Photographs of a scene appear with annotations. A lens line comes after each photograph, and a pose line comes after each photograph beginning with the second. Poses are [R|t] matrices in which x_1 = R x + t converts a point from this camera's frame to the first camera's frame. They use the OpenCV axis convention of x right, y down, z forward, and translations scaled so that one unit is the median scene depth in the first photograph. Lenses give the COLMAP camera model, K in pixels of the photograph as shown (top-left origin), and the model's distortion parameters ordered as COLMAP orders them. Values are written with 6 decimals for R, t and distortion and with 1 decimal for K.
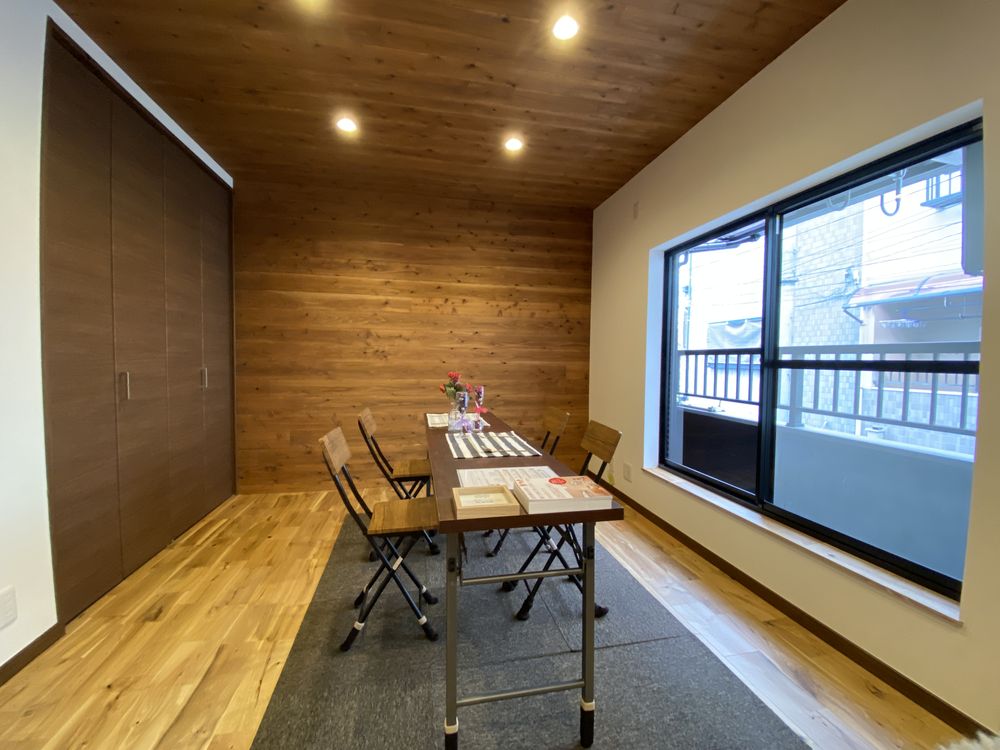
lens RADIAL K [[403.7, 0, 495.5], [0, 403.7, 377.6], [0, 0, 1]] dist [0.000019, -0.000793]
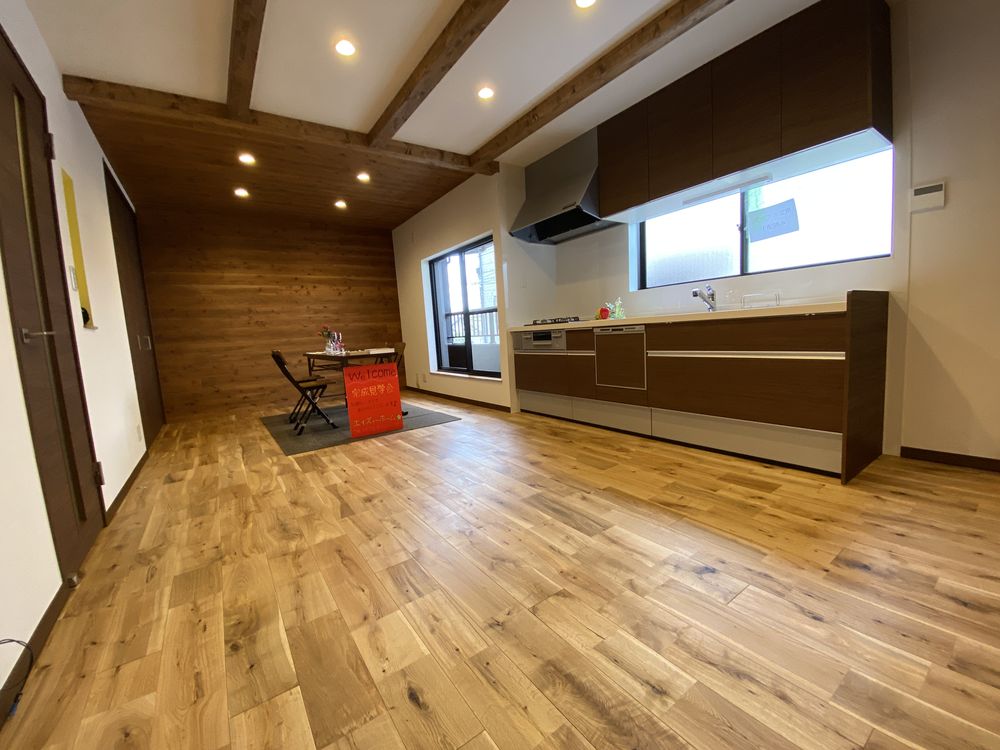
lens RADIAL K [[403.7, 0, 505.3], [0, 403.7, 371.8], [0, 0, 1]] dist [0.000019, -0.000793]
pose [[0.905255, -0.114254, 0.409217, -0.091948], [0.096865, 0.993299, 0.063048, 0.118271], [-0.413678, -0.017436, 0.910256, -0.794825]]
